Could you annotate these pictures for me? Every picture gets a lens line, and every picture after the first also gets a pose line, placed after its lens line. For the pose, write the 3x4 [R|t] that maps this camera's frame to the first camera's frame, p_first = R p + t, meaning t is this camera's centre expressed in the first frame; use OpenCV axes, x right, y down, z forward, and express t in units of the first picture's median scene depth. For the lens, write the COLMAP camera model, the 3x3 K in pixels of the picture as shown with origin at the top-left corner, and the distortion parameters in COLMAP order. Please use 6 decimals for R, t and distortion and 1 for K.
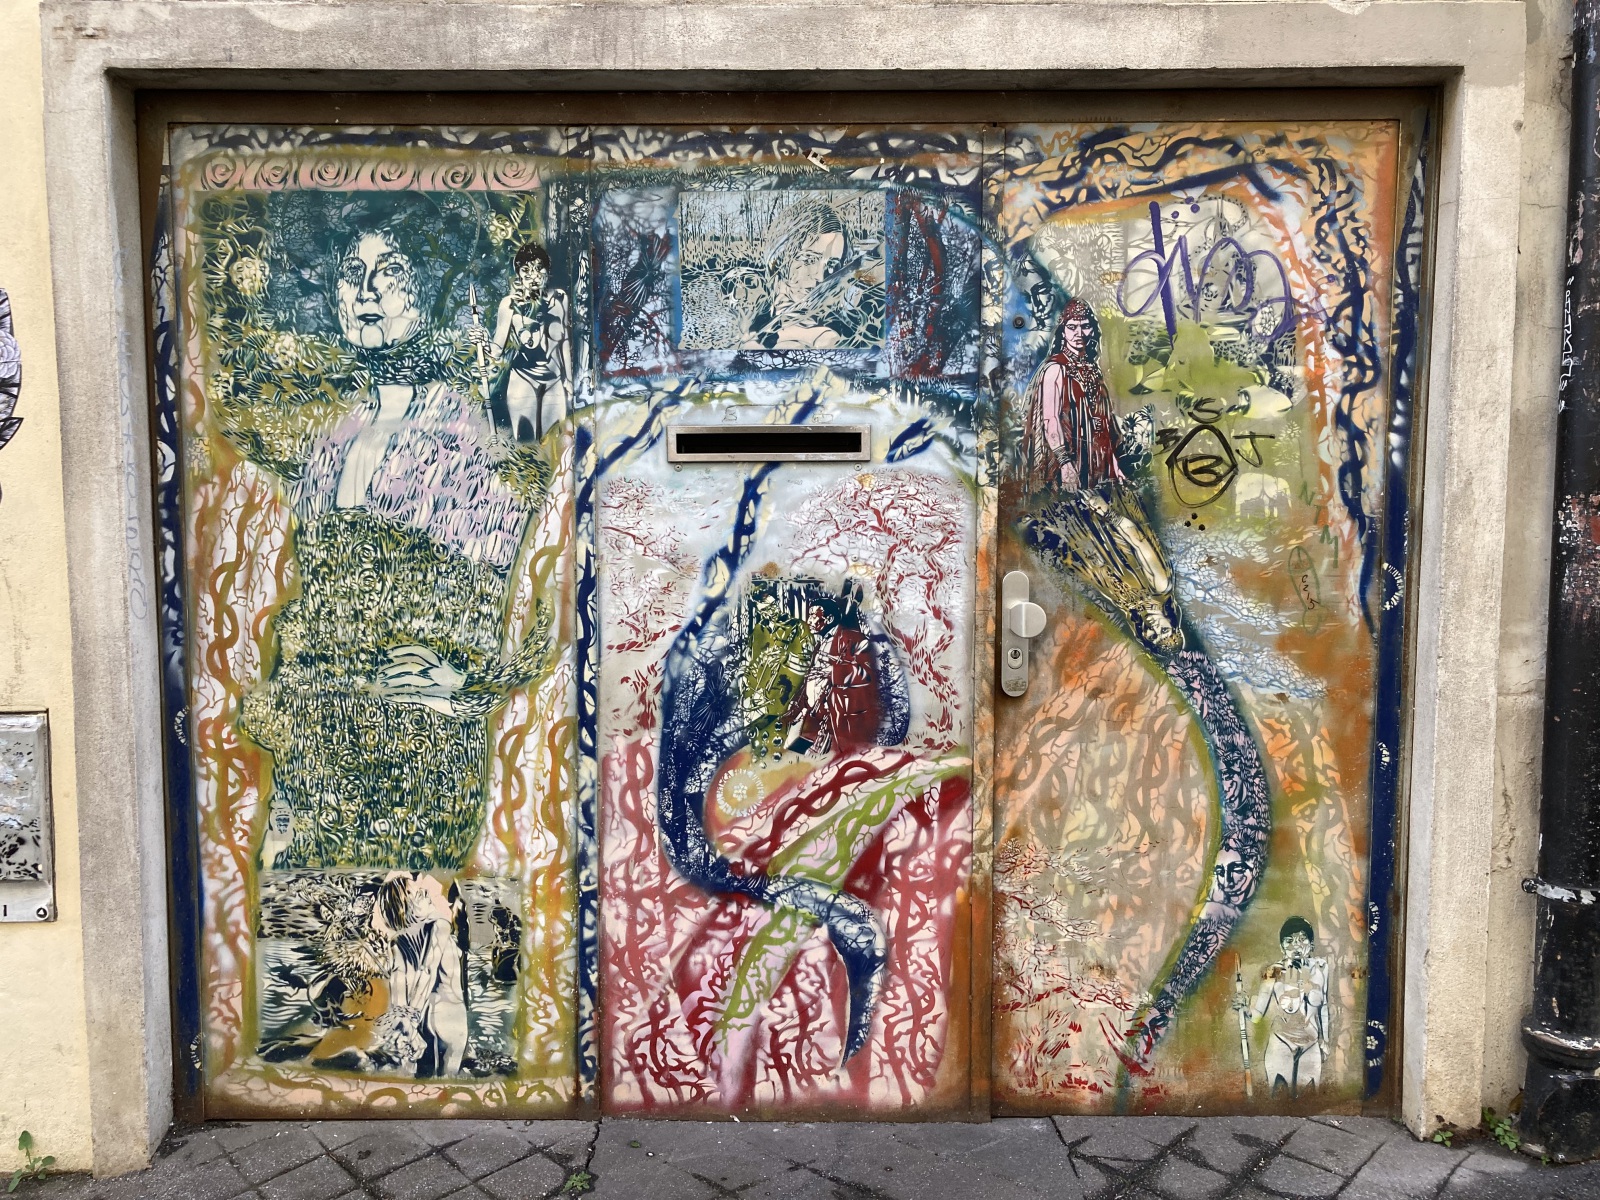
lens RADIAL K [[1298.5, 0, 800.8], [0, 1298.5, 595.6], [0, 0, 1]] dist [0.043157, -0.032470]
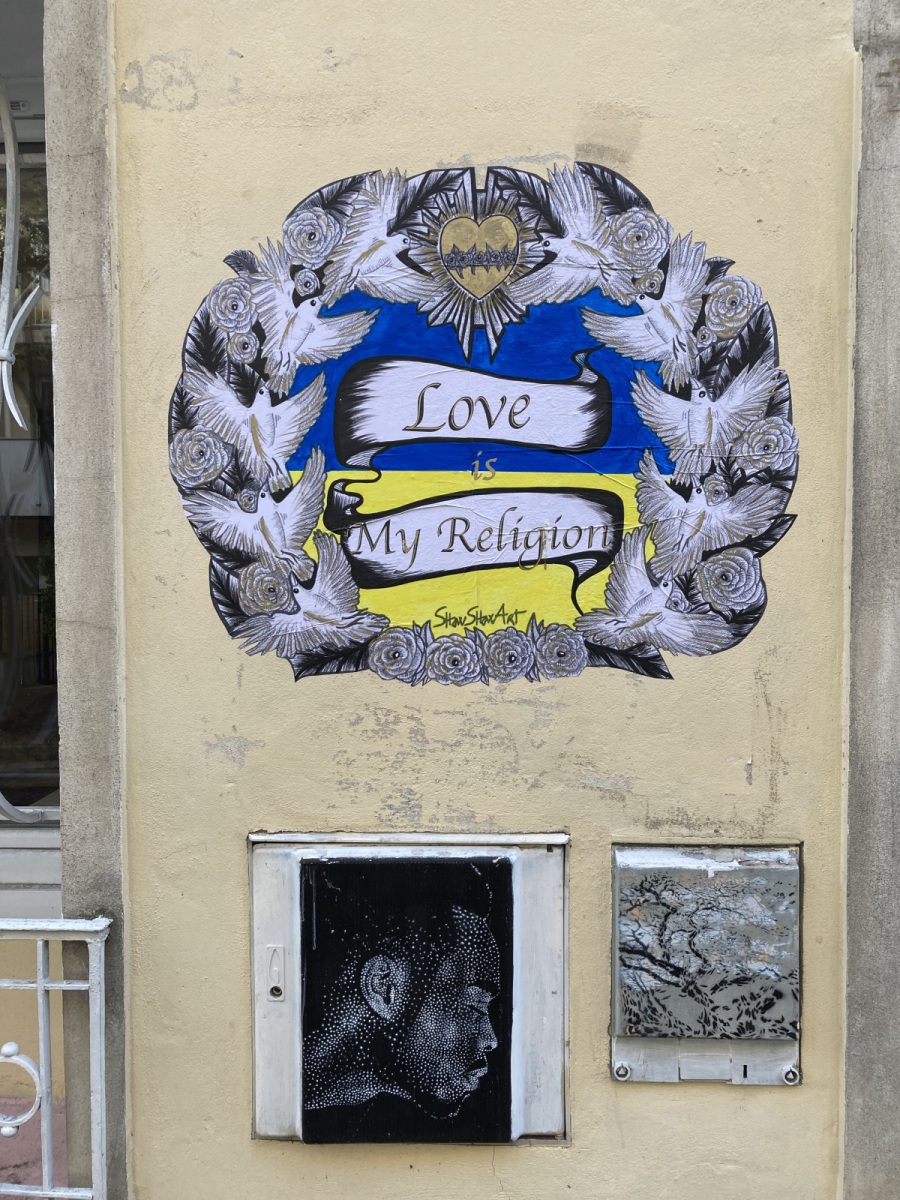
lens RADIAL K [[973.9, 0, 449.9], [0, 973.9, 601.9], [0, 0, 1]] dist [0.043157, -0.032470]
pose [[0.999824, 0.003398, -0.018464, -0.804465], [-0.004037, 0.999390, -0.034700, -0.051858], [0.018335, 0.034768, 0.999227, 0.332014]]
